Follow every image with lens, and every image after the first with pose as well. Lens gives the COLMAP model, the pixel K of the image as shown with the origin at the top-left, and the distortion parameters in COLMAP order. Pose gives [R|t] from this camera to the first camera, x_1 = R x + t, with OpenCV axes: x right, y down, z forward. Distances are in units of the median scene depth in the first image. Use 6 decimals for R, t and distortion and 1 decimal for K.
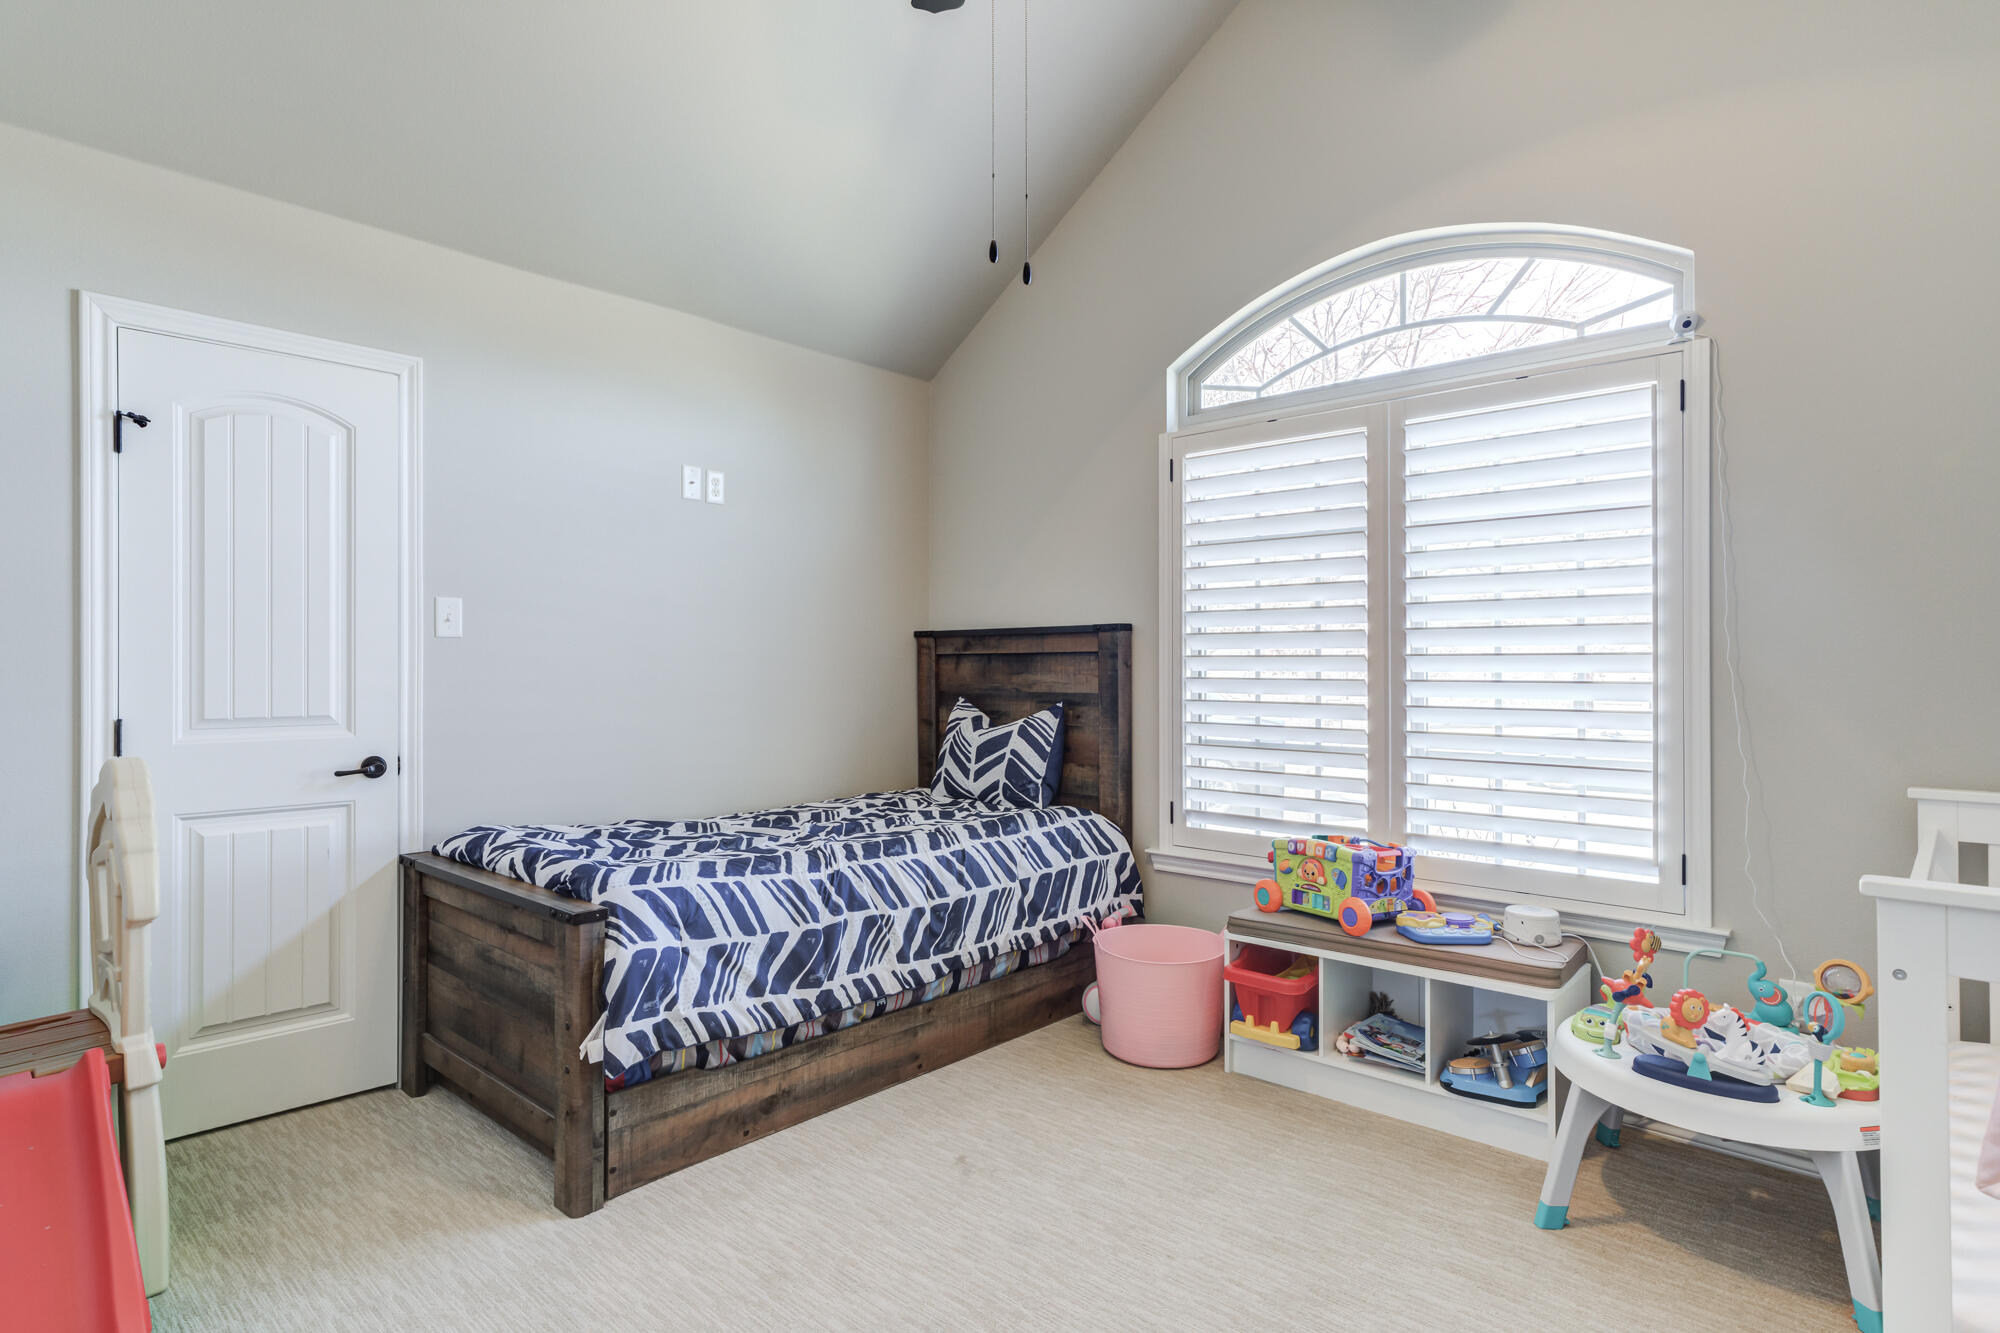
lens RADIAL K [[1058.3, 0, 993.8], [0, 1058.3, 663.8], [0, 0, 1]] dist [-0.000121, 0.000035]
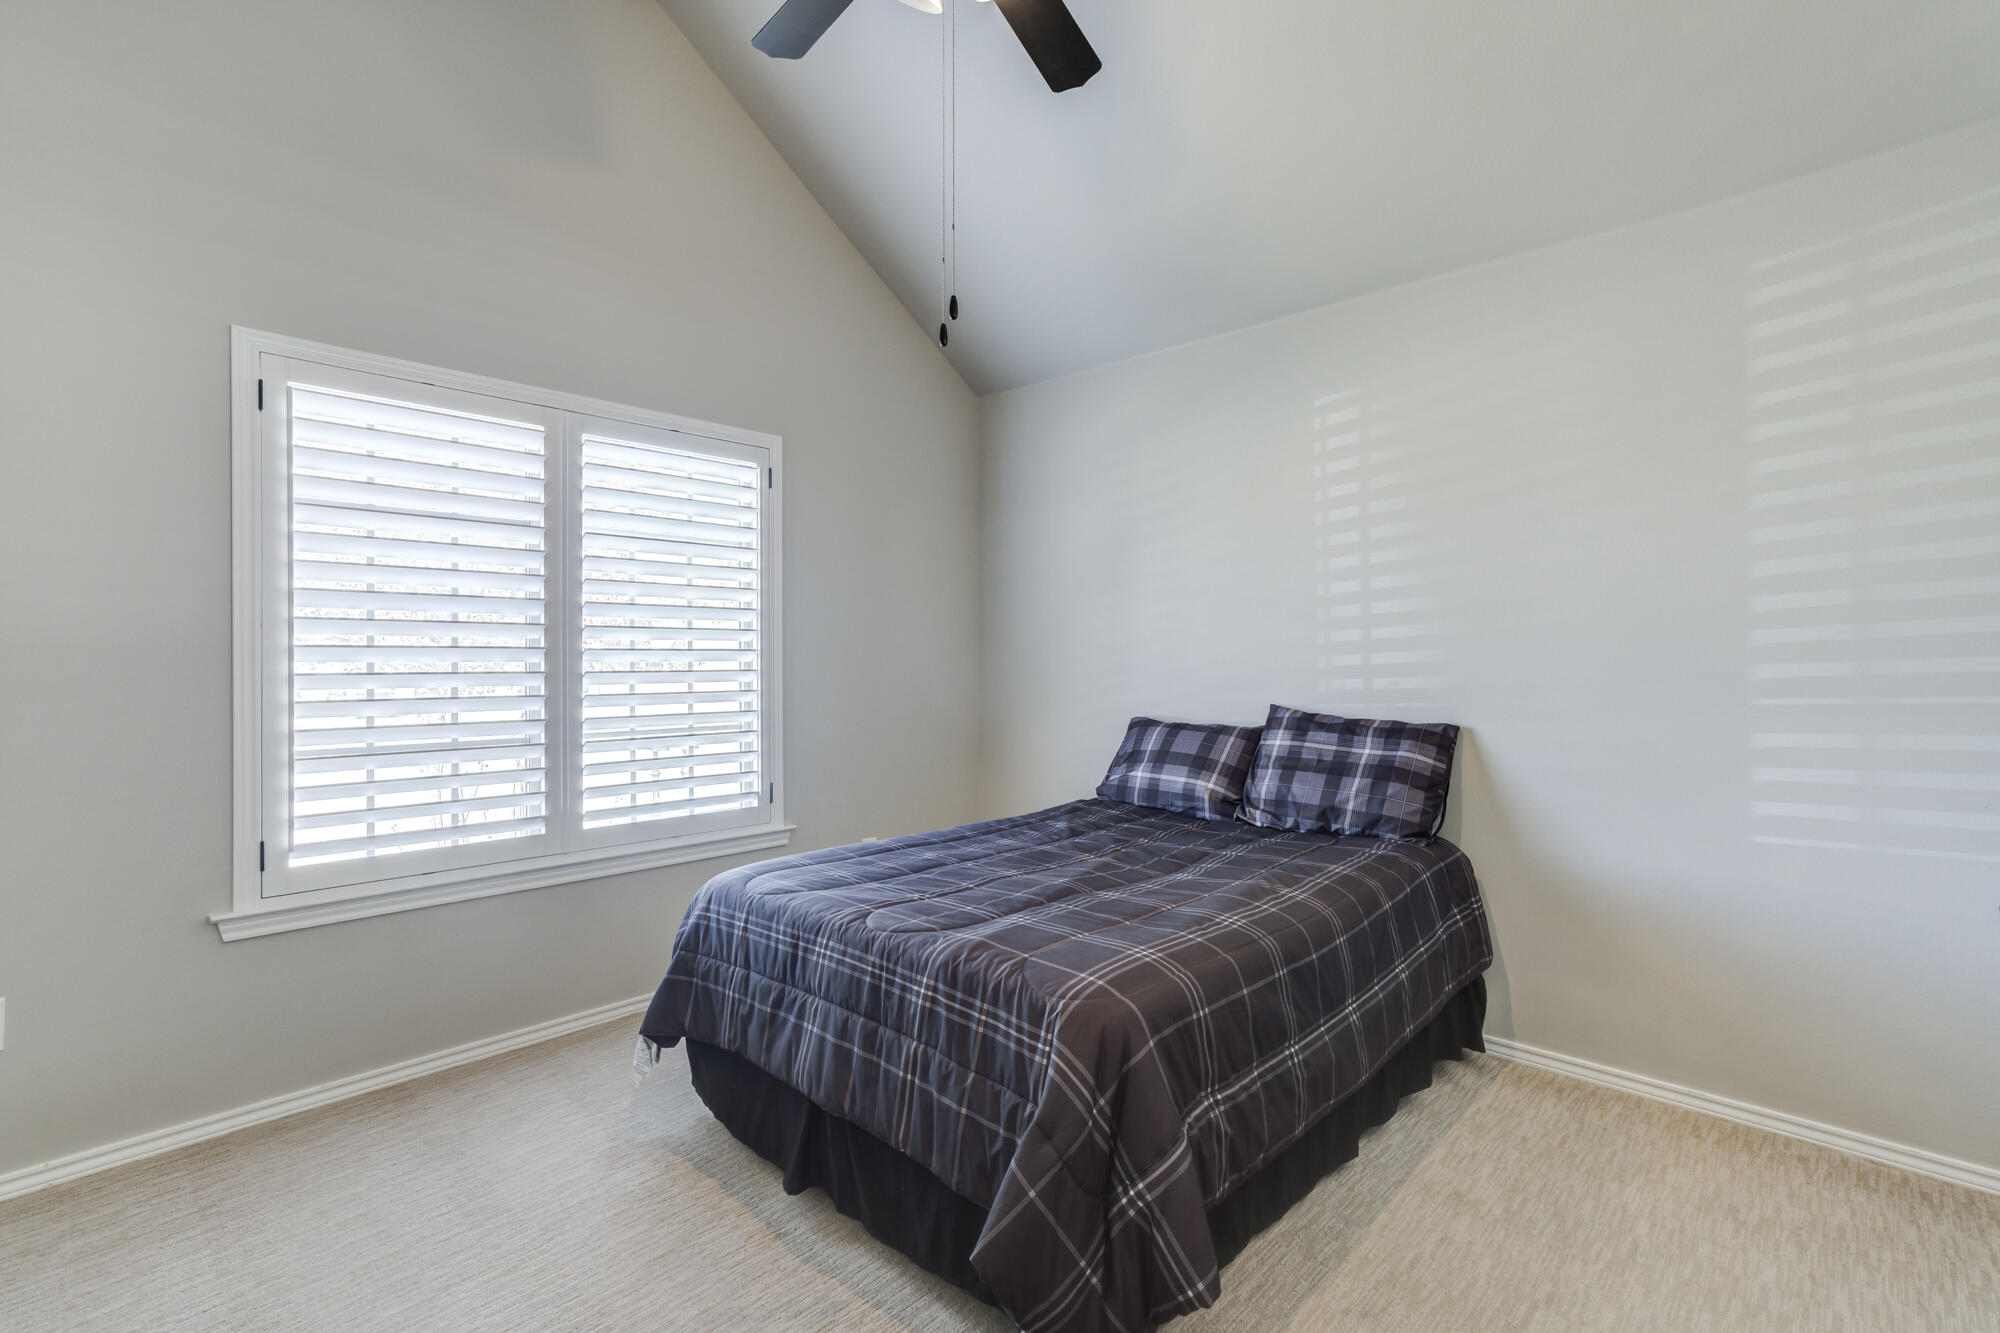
lens RADIAL K [[904.8, 0, 1001.1], [0, 904.8, 667.6], [0, 0, 1]] dist [0.001976, 0.001333]
pose [[0.025476, -0.009526, 0.999630, -0.528509], [0.004298, 0.999946, 0.009420, 0.005244], [-0.999666, 0.004057, 0.025515, 0.537009]]
